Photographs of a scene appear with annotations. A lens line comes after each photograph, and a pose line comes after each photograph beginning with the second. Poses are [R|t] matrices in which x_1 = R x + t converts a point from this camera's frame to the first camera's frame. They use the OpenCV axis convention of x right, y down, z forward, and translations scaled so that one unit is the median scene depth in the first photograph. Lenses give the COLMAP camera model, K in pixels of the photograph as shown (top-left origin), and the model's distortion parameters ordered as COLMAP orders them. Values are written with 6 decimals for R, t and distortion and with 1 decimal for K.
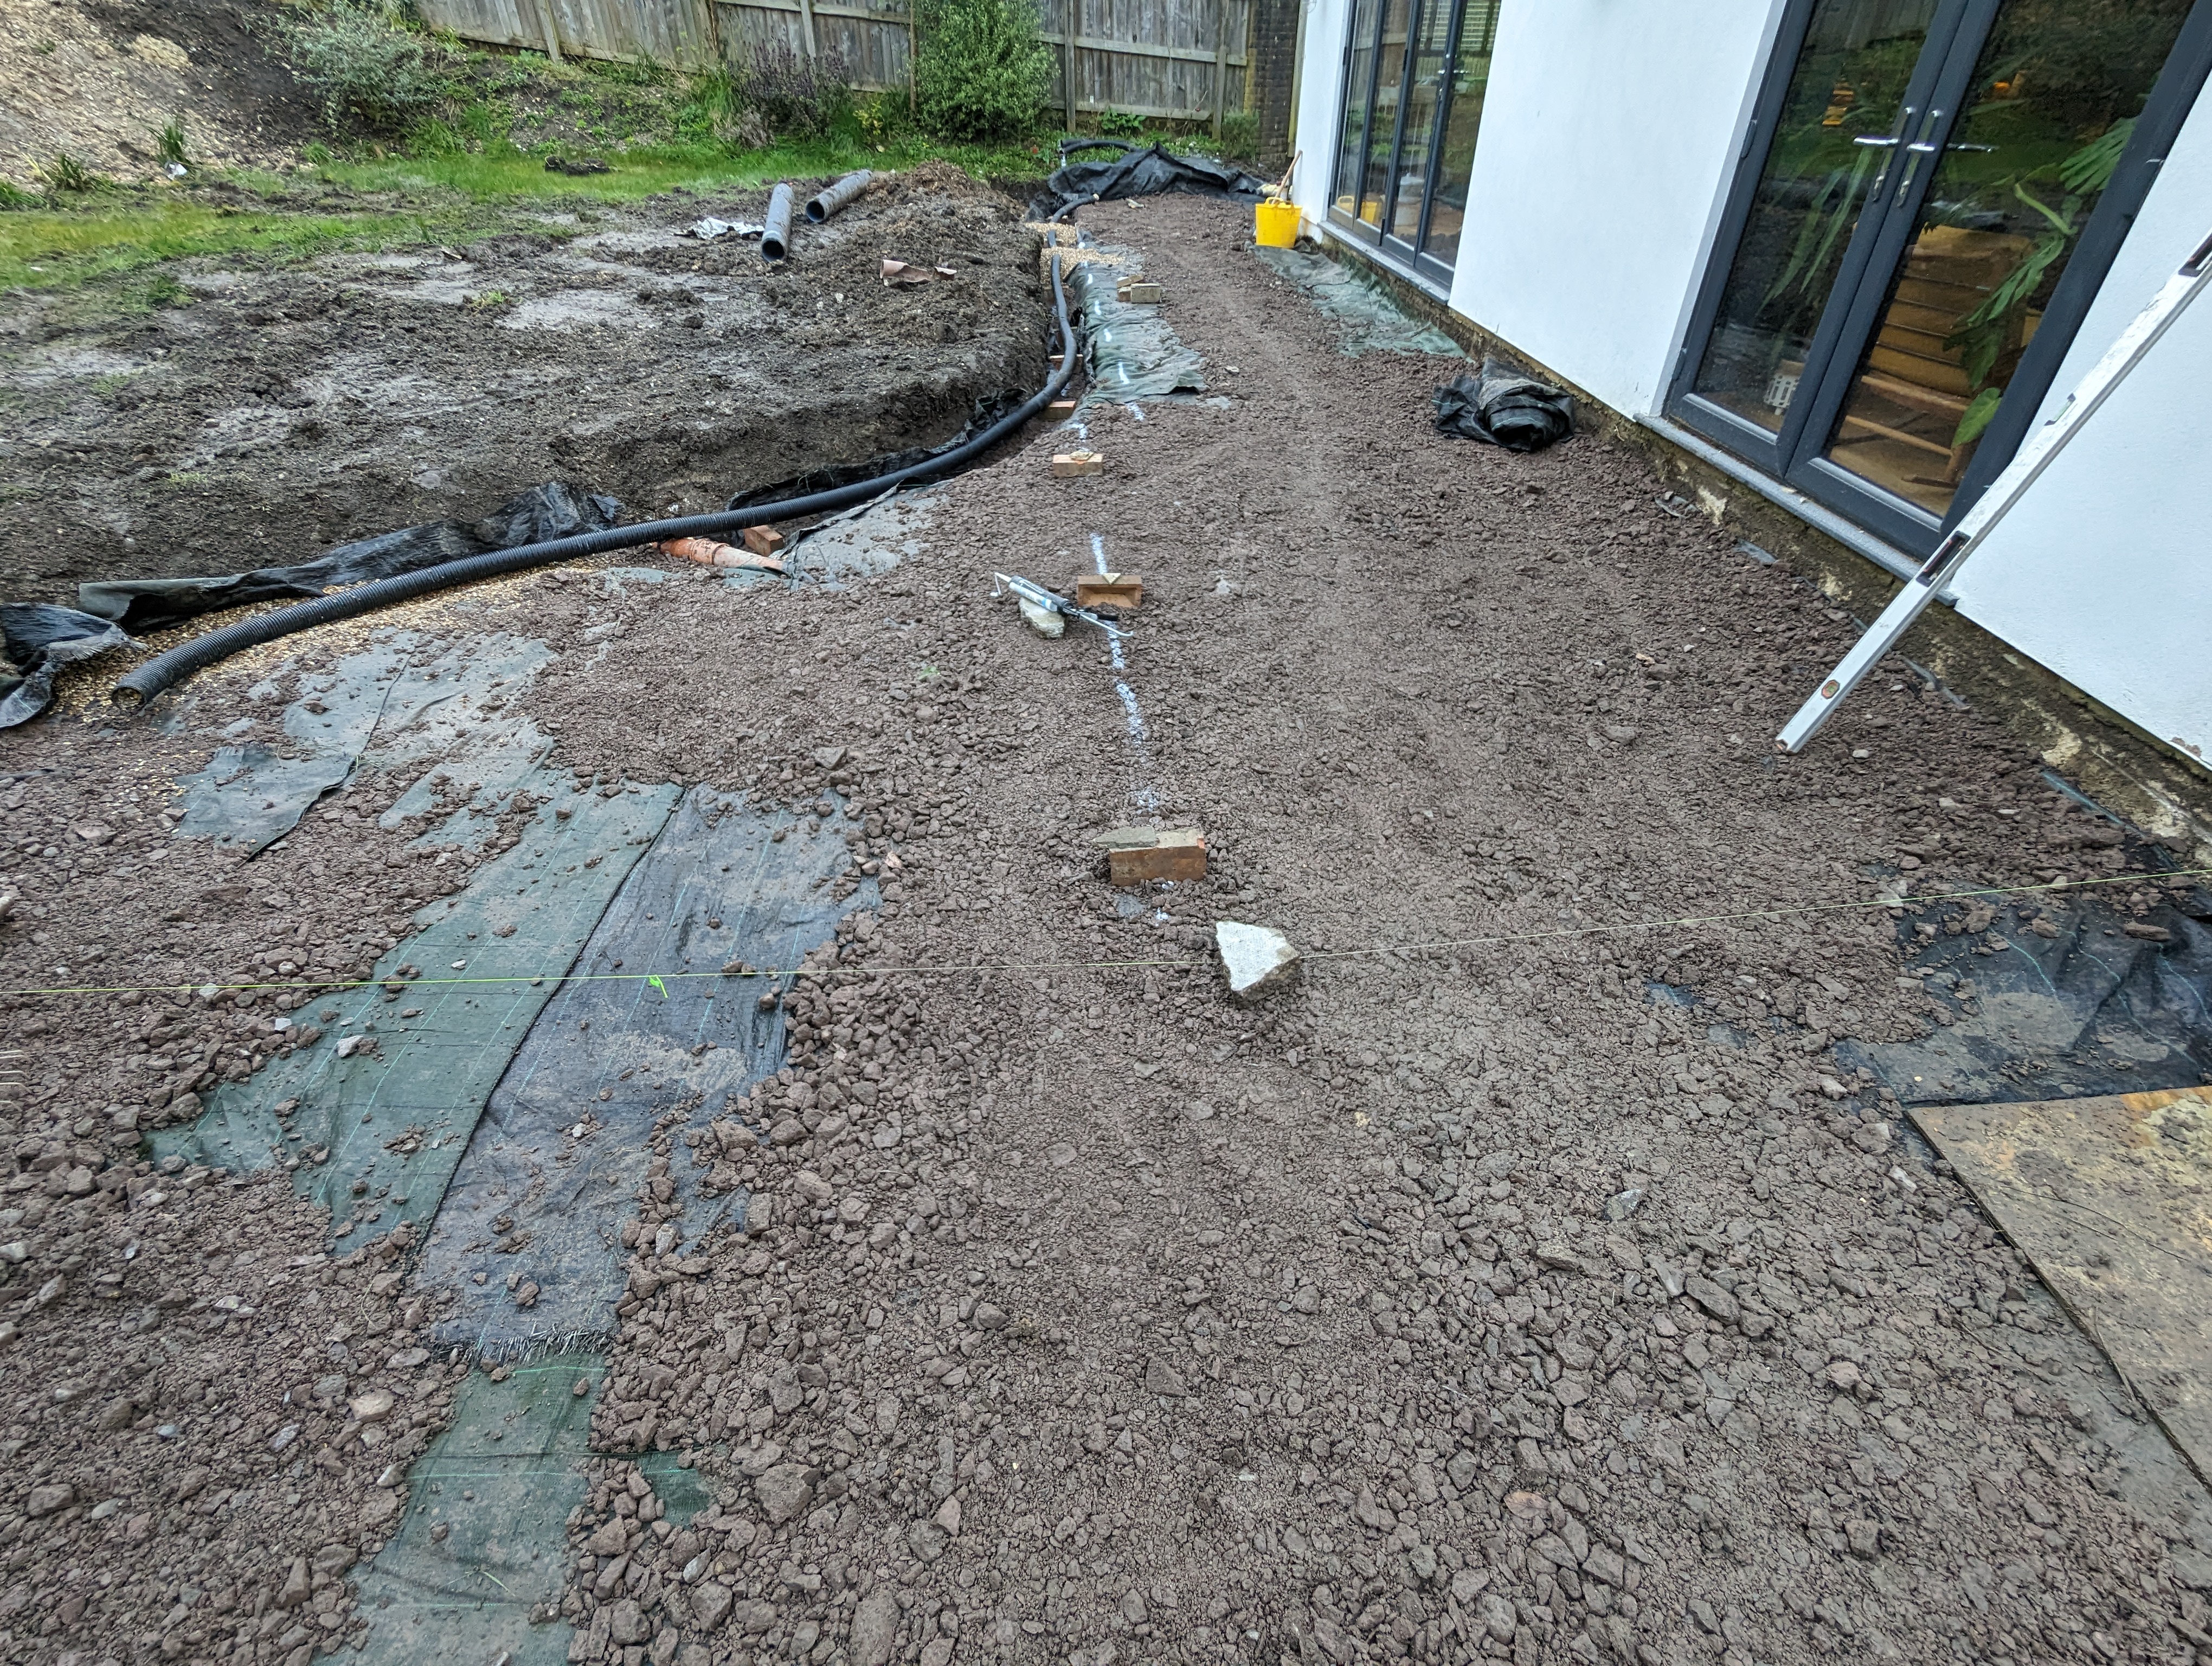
lens RADIAL K [[1048.3, 0, 1103.4], [0, 1048.3, 833.0], [0, 0, 1]] dist [-0.001375, -0.000443]
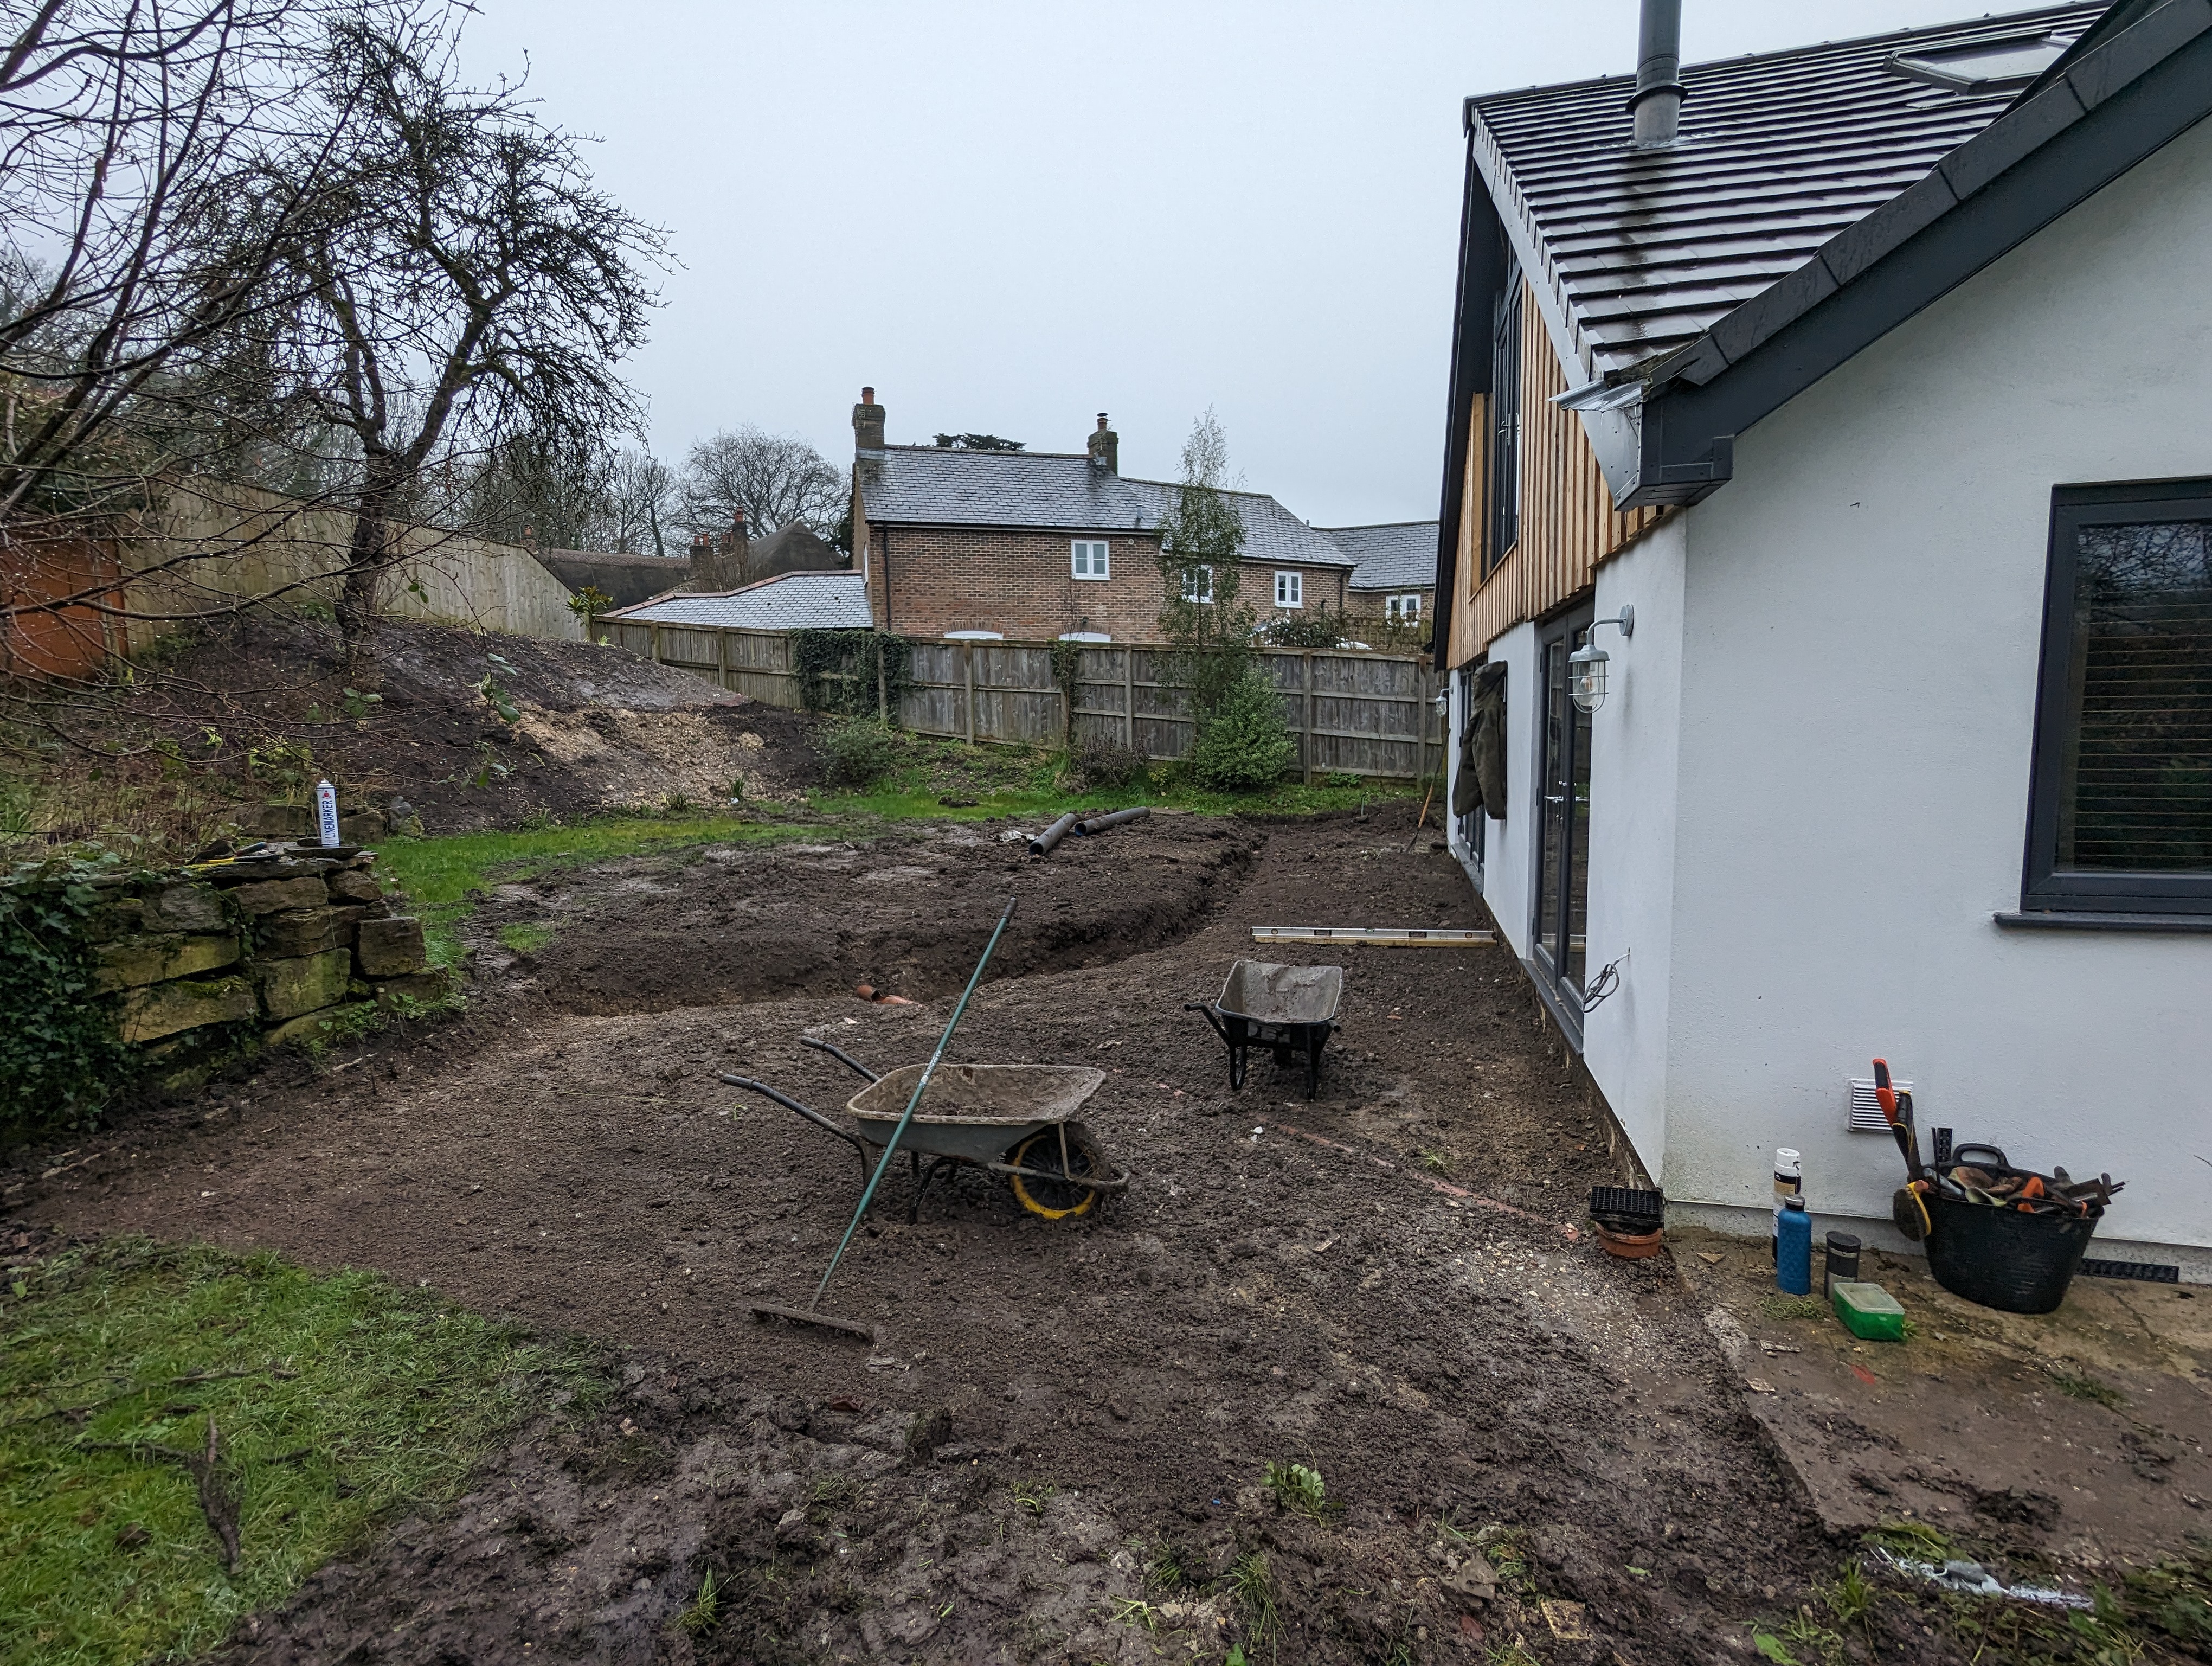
lens RADIAL K [[1040.6, 0, 1103.6], [0, 1040.6, 844.1], [0, 0, 1]] dist [0.003998, -0.008963]
pose [[0.949497, 0.024216, -0.312840, 0.154154], [-0.179042, 0.860587, -0.476795, 0.088232], [0.257680, 0.508727, 0.821461, -0.140059]]
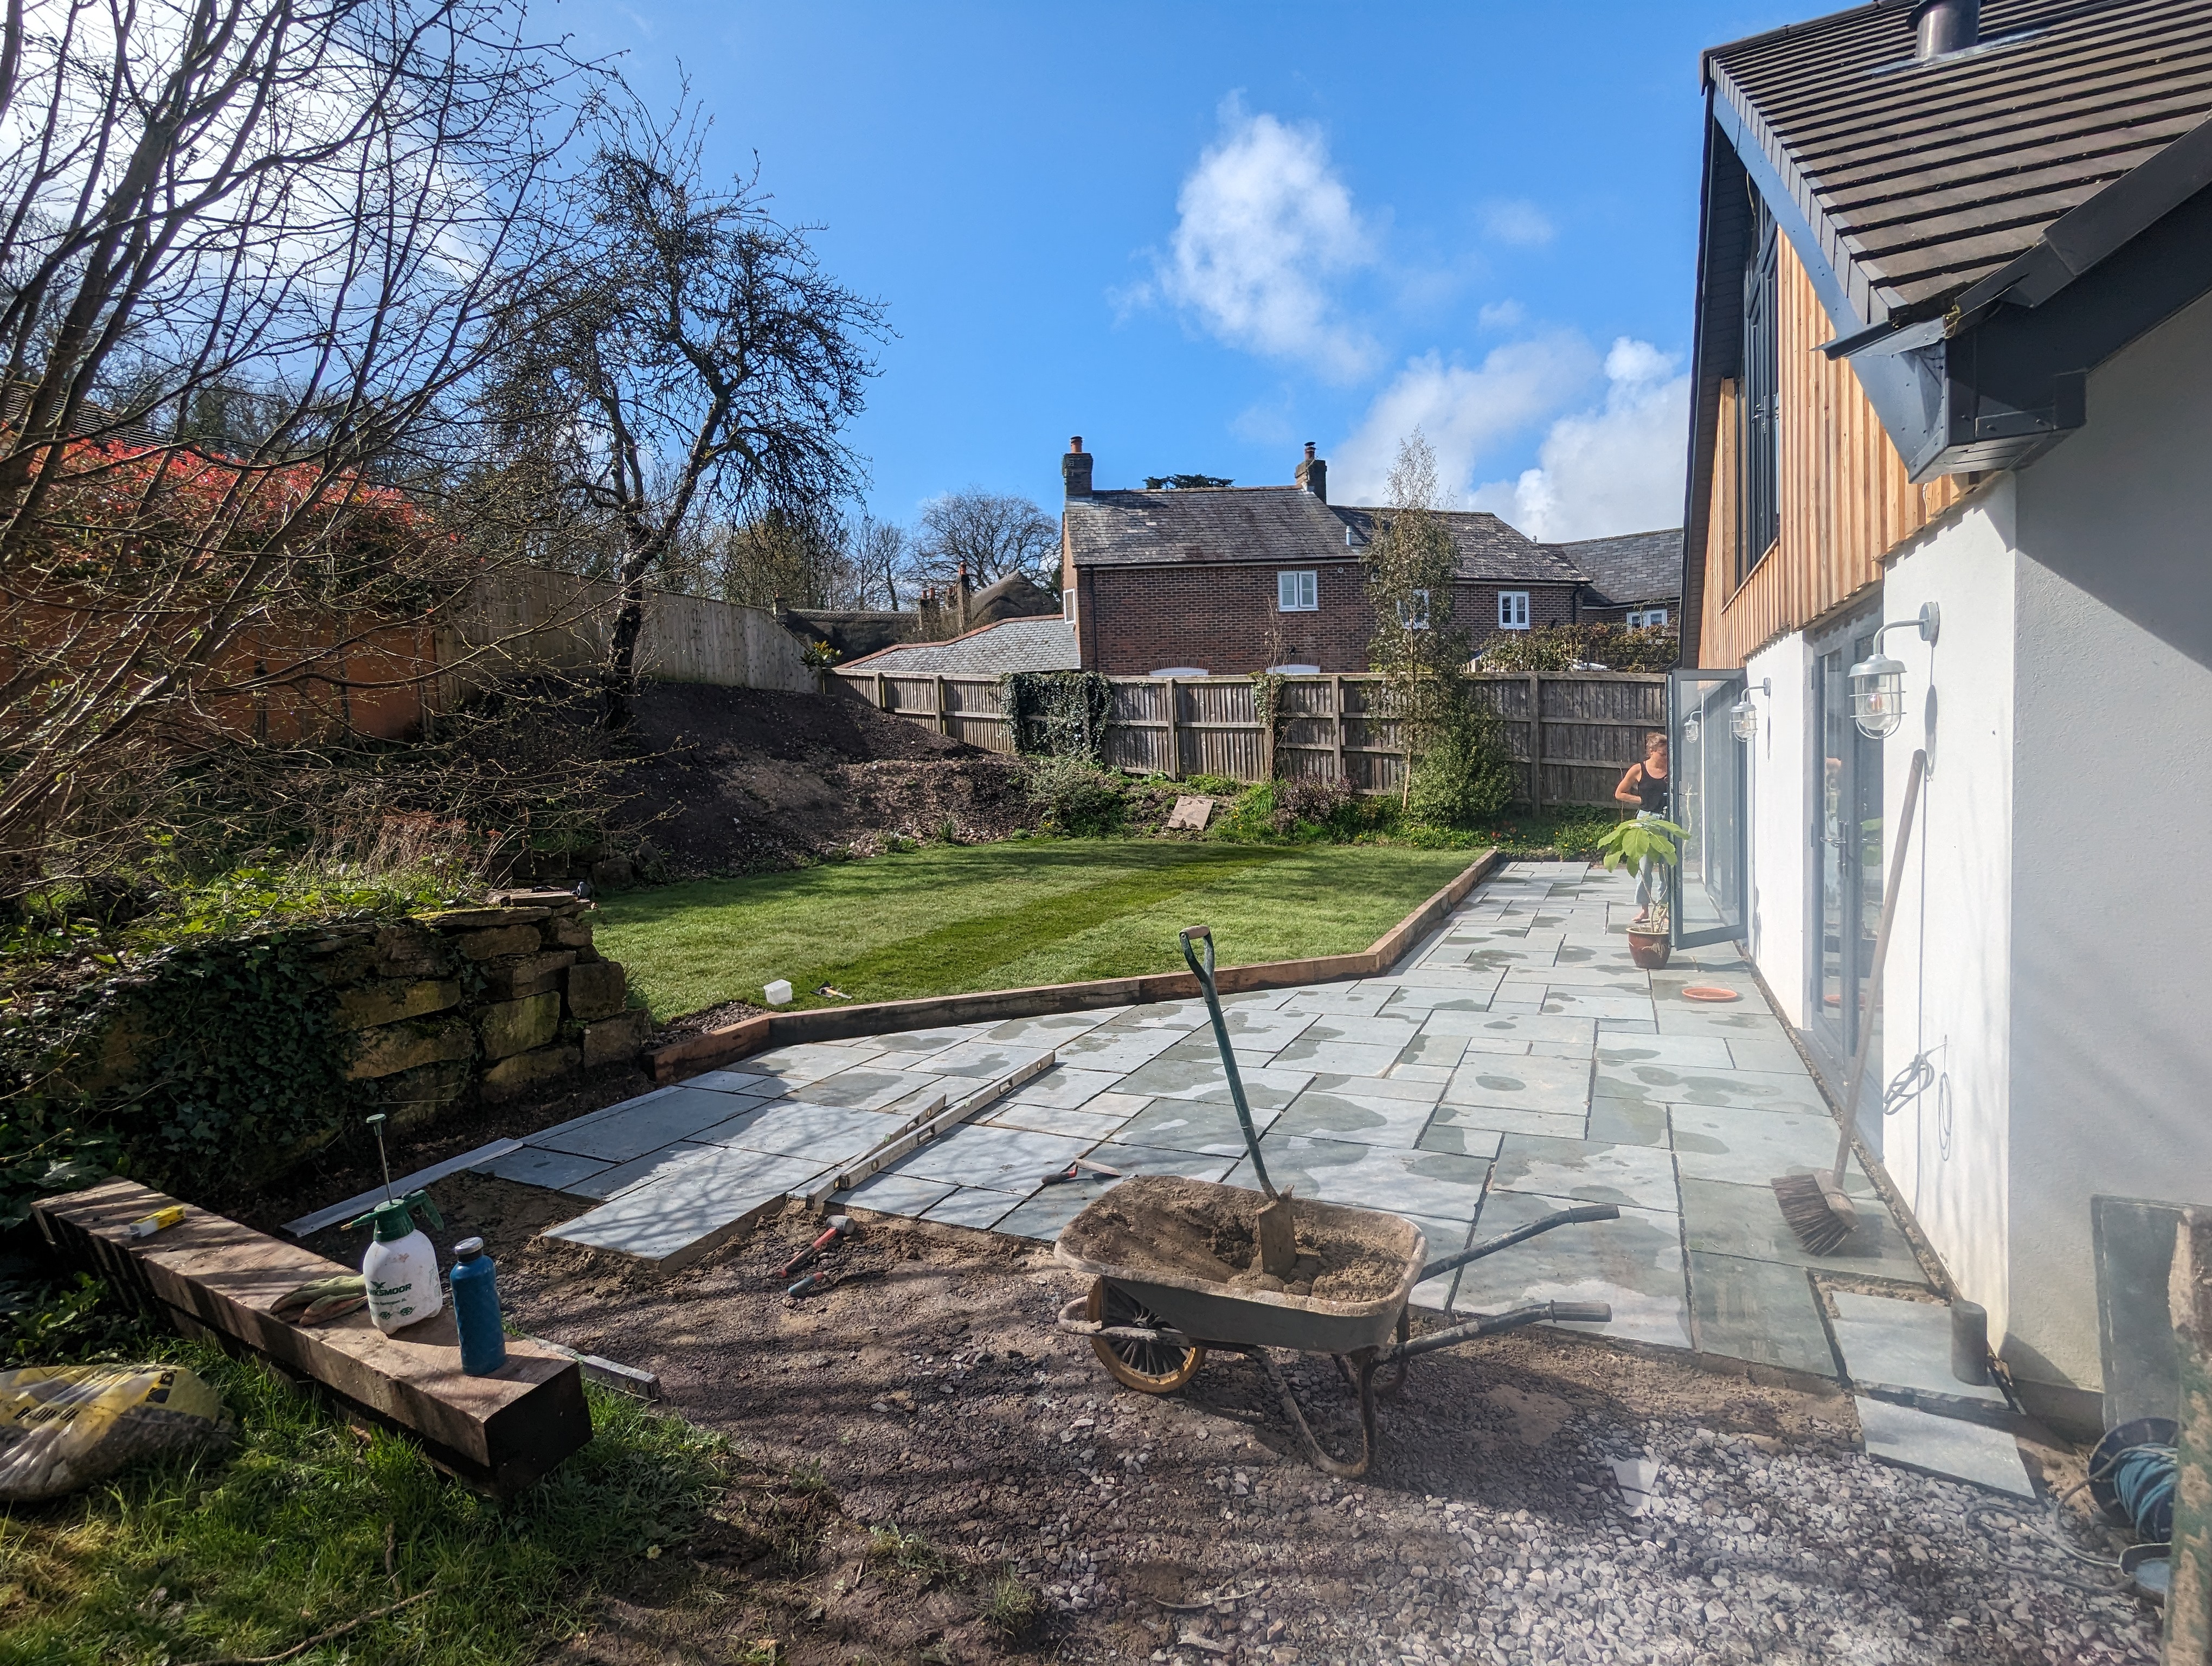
lens RADIAL K [[1043.1, 0, 1104.8], [0, 1043.1, 840.2], [0, 0, 1]] dist [-0.003352, -0.001540]
pose [[0.866089, 0.005333, -0.499861, 0.157628], [-0.272209, 0.843720, -0.462644, 0.066717], [0.419275, 0.536757, 0.732188, -0.114471]]
